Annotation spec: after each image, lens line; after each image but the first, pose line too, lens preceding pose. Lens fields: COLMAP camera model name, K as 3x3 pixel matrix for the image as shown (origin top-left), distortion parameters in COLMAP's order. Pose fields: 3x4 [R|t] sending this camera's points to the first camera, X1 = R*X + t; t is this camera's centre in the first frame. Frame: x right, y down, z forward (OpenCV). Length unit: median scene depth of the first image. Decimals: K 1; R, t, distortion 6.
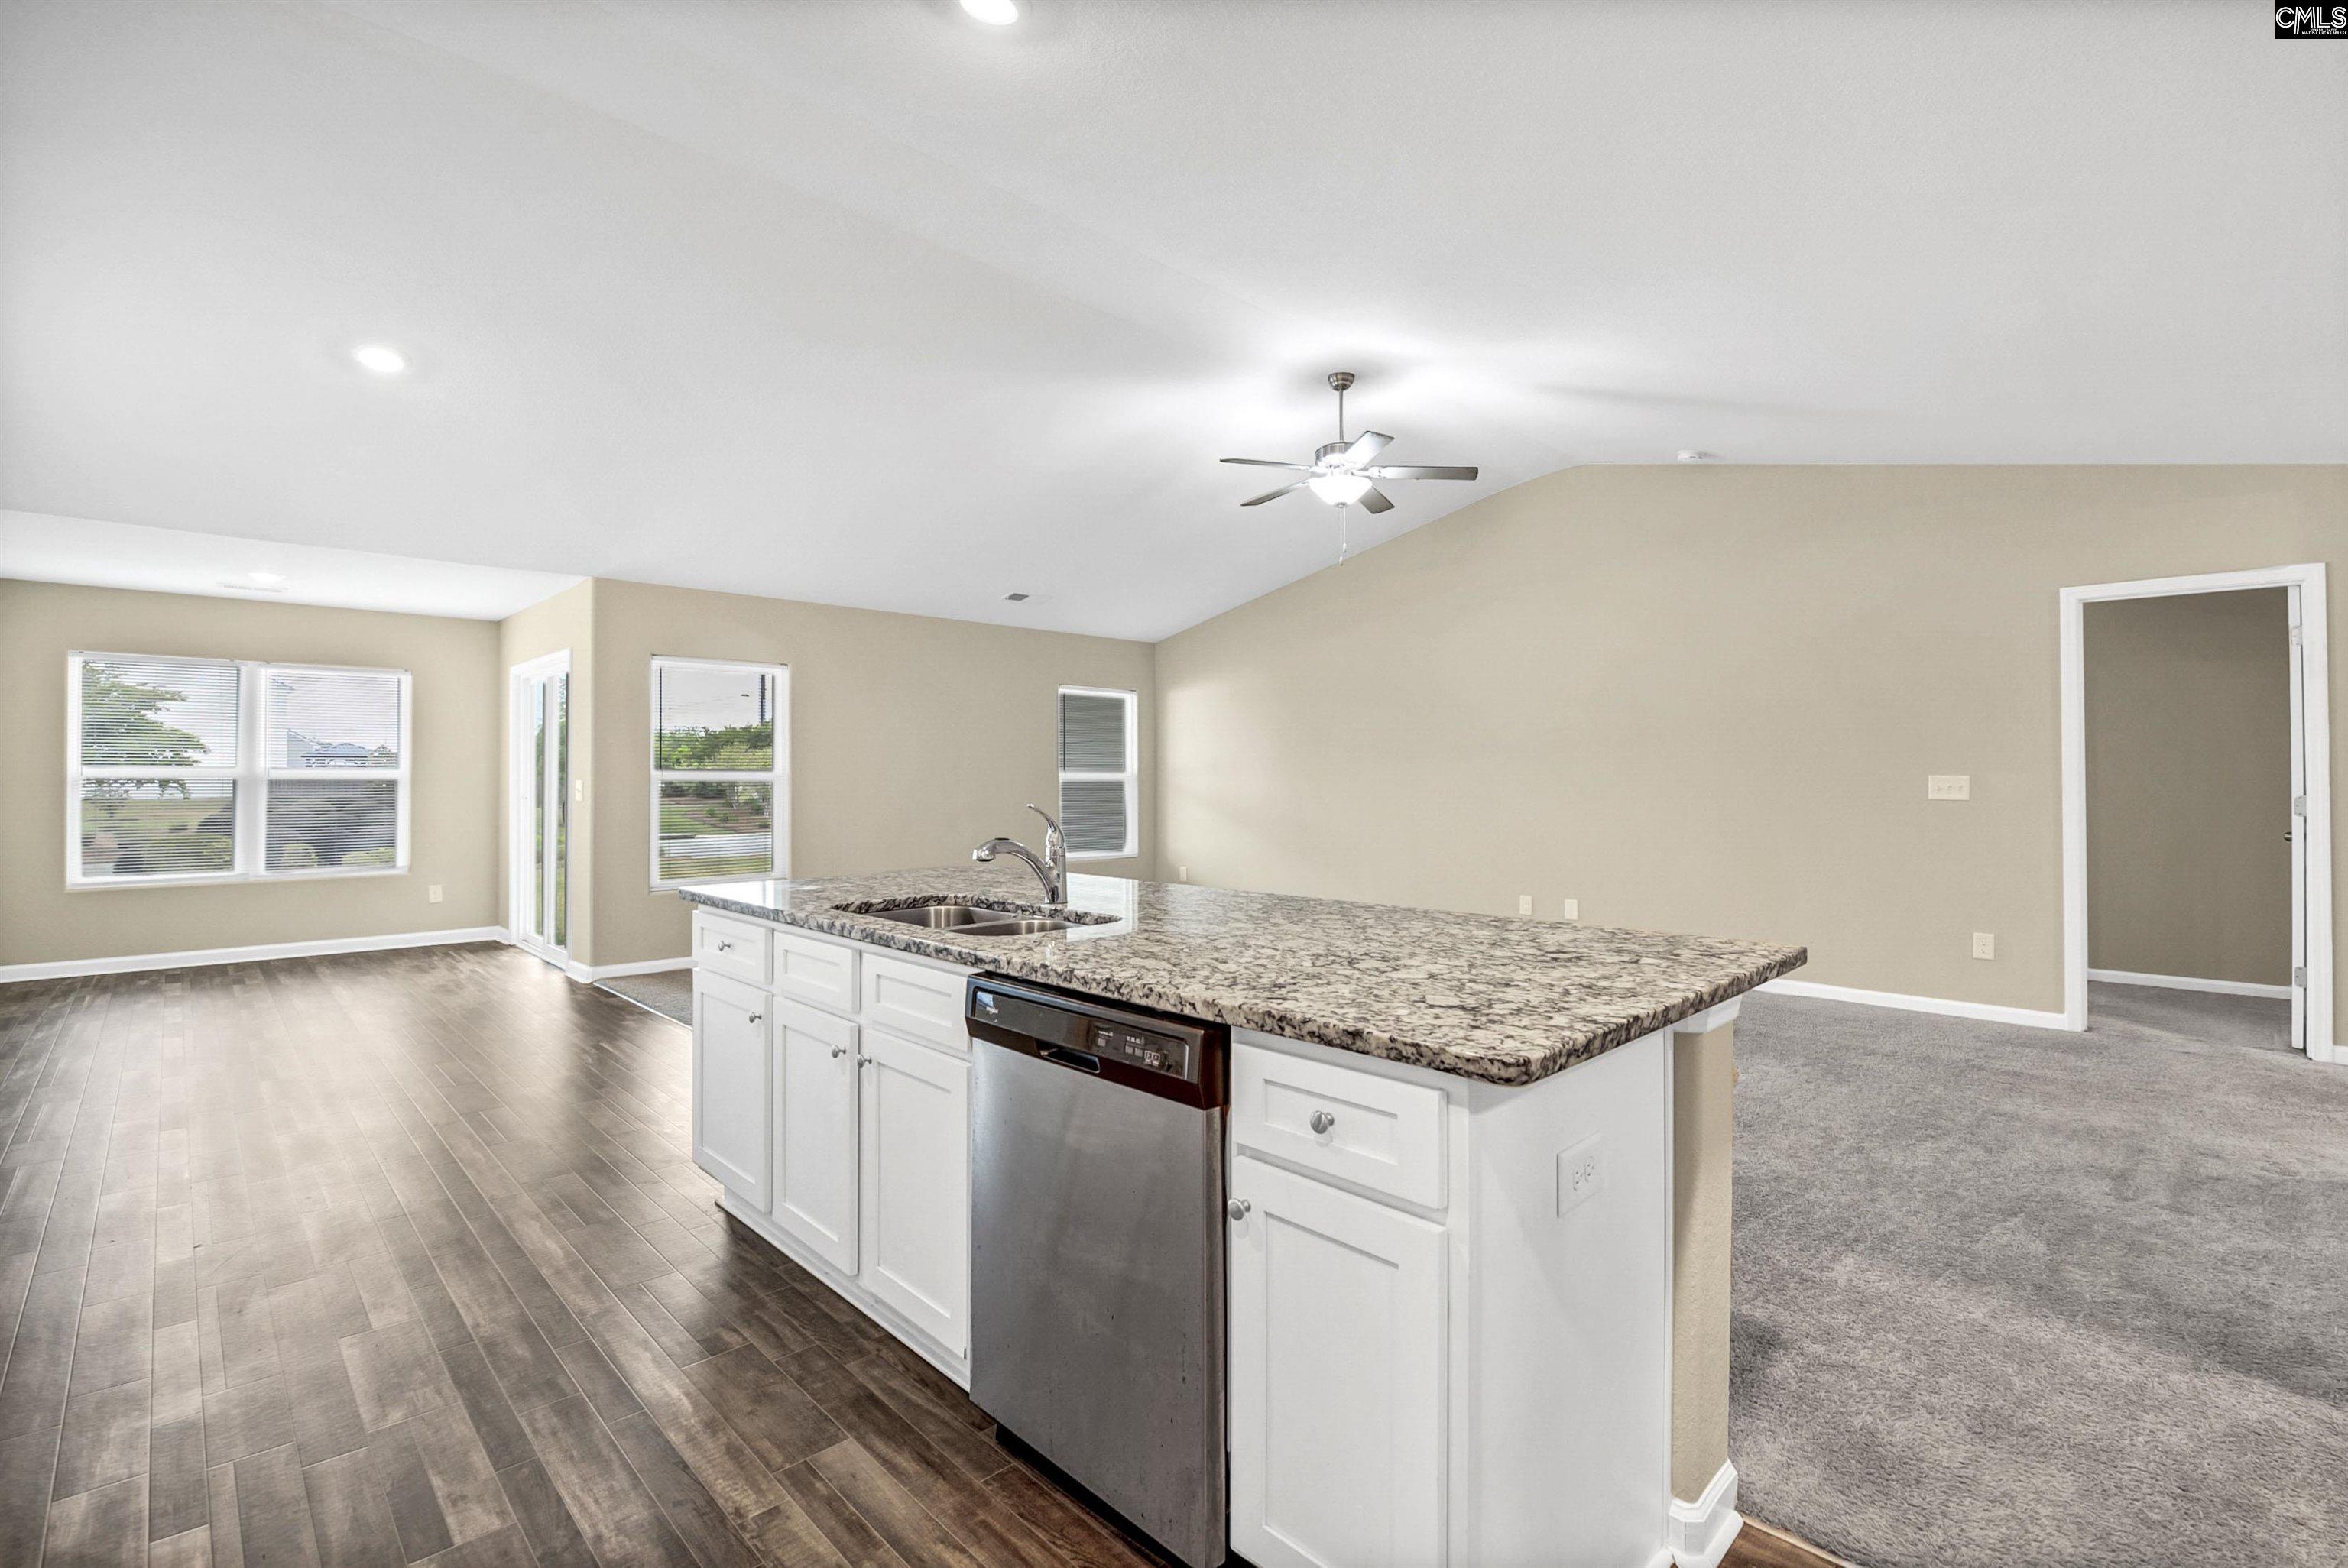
lens RADIAL K [[1062.1, 0, 1182.2], [0, 1062.1, 770.6], [0, 0, 1]] dist [-0.009172, -0.006853]
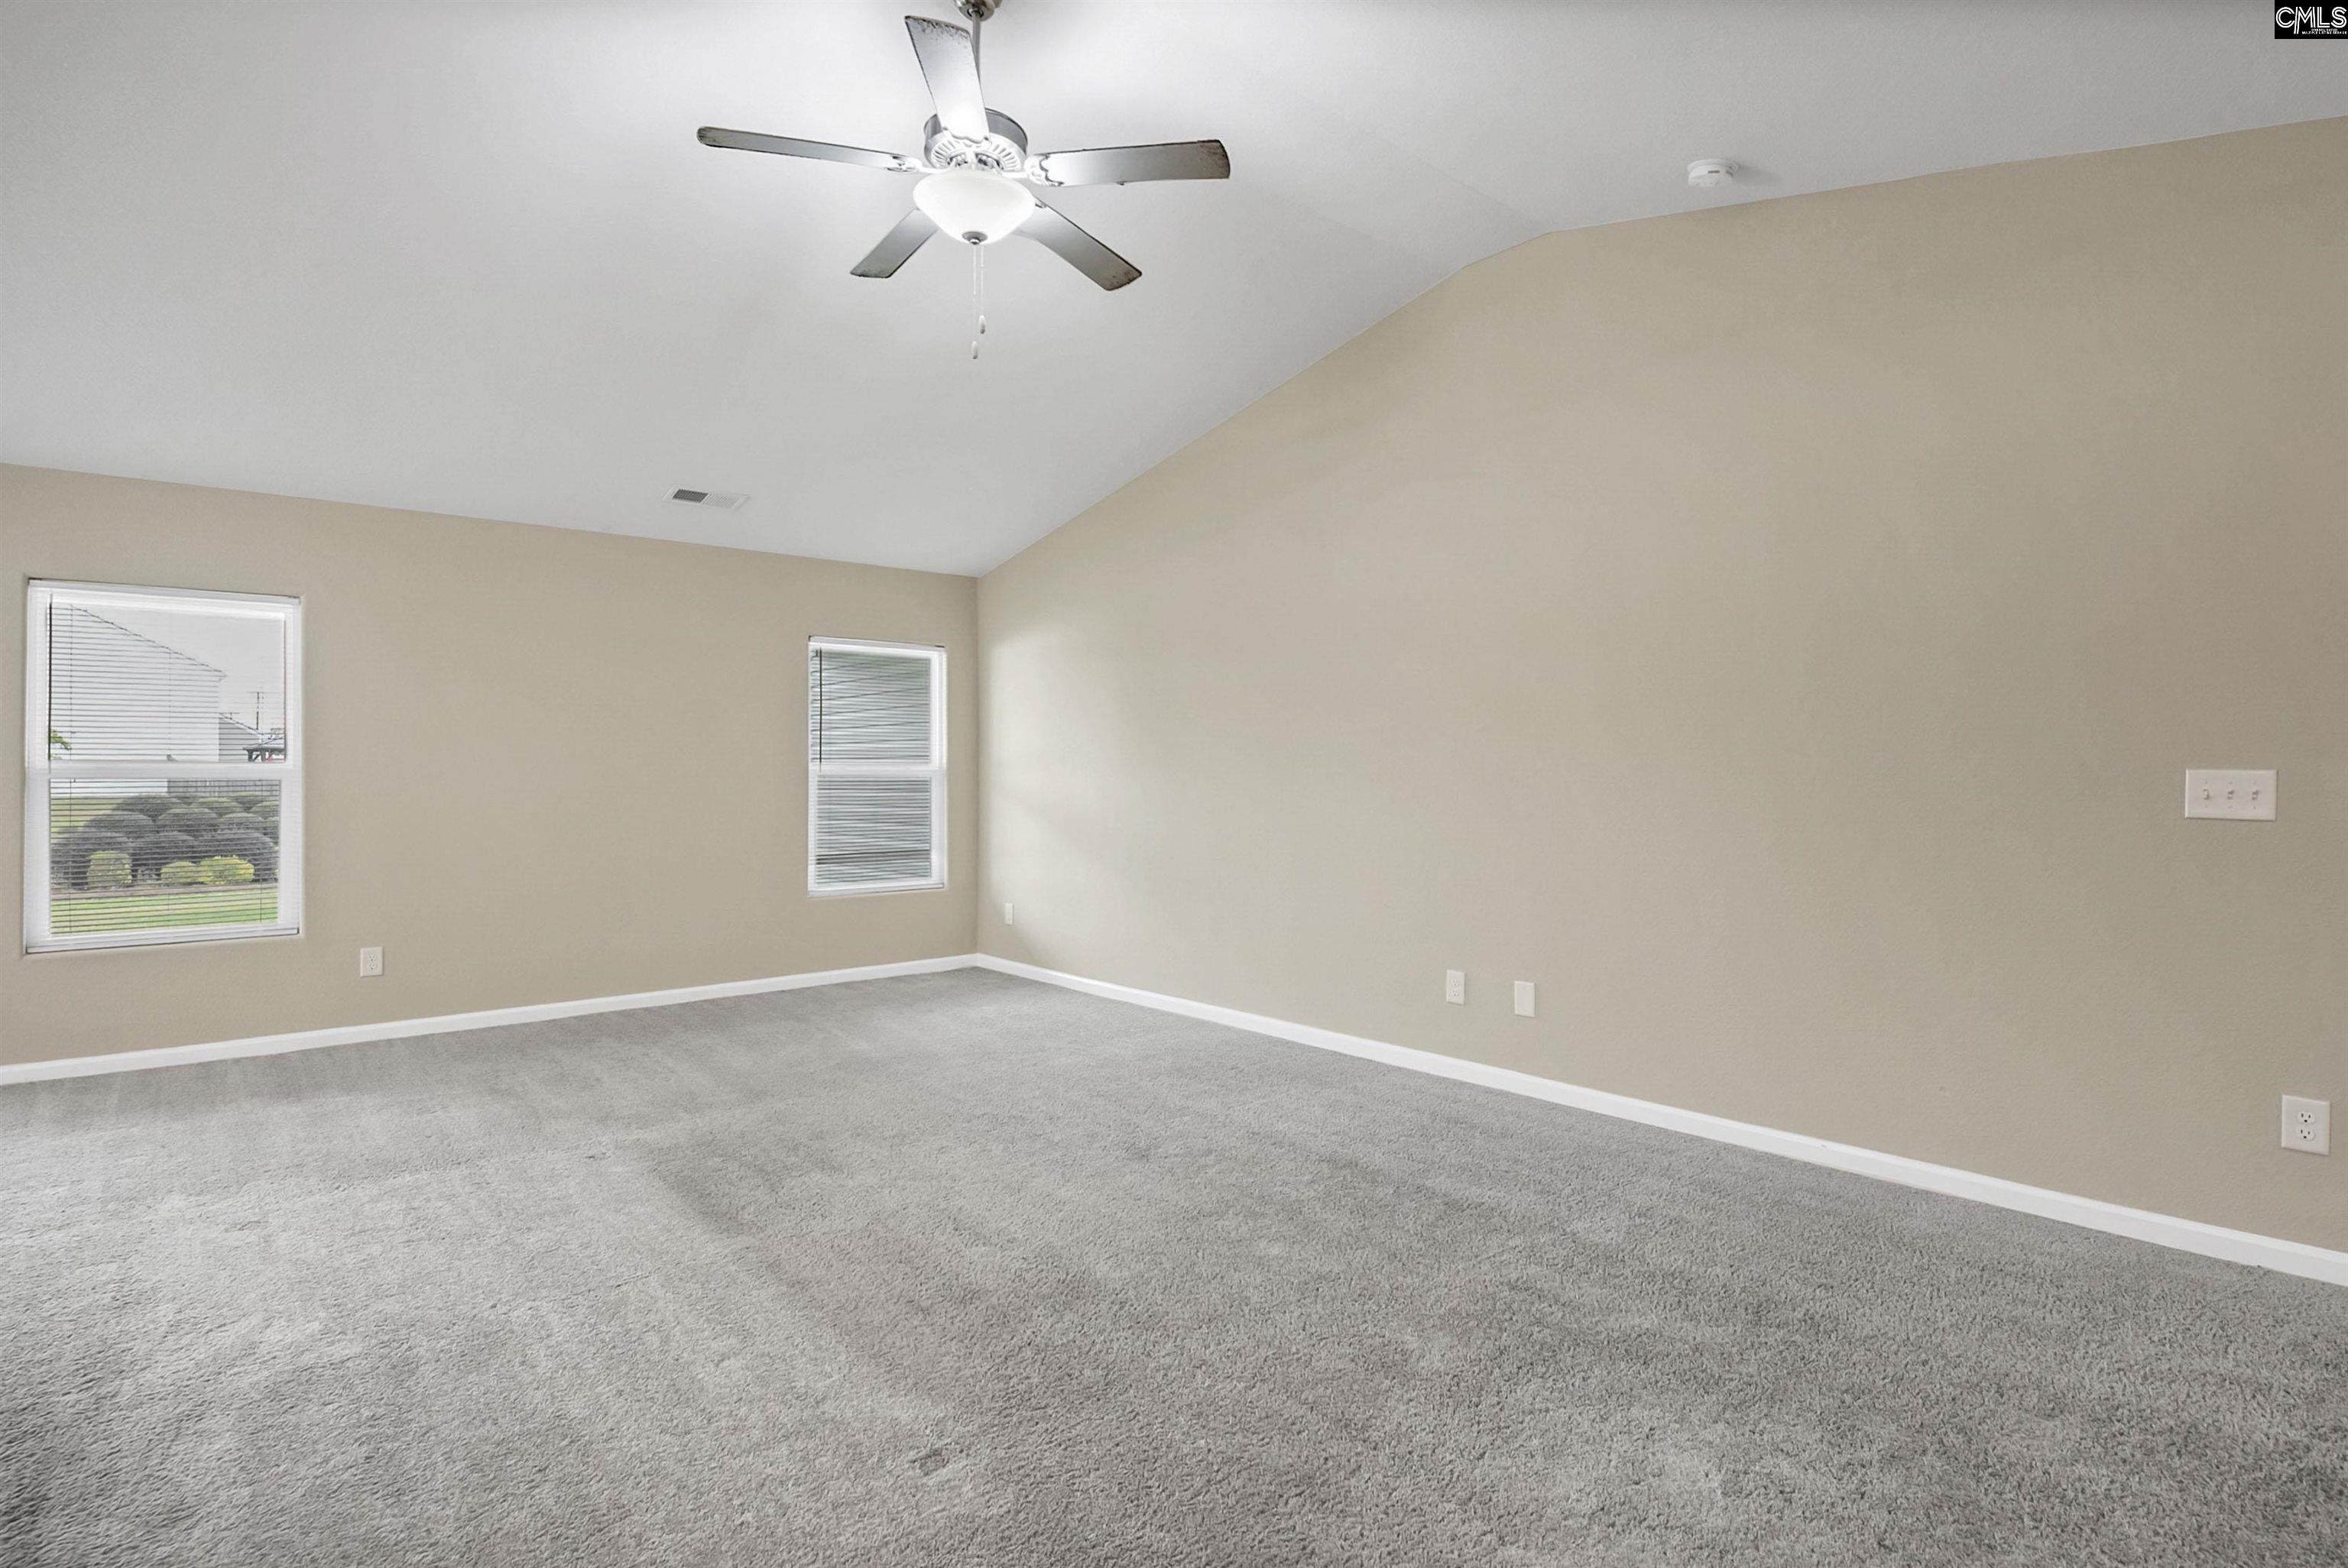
lens RADIAL K [[1173.8, 0, 1195.6], [0, 1173.8, 778.8], [0, 0, 1]] dist [-0.003057, -0.001689]
pose [[0.998164, -0.001405, -0.060556, 0.173952], [0.002255, 0.999900, 0.013975, 0.000226], [0.060530, -0.014086, 0.998067, 0.265845]]
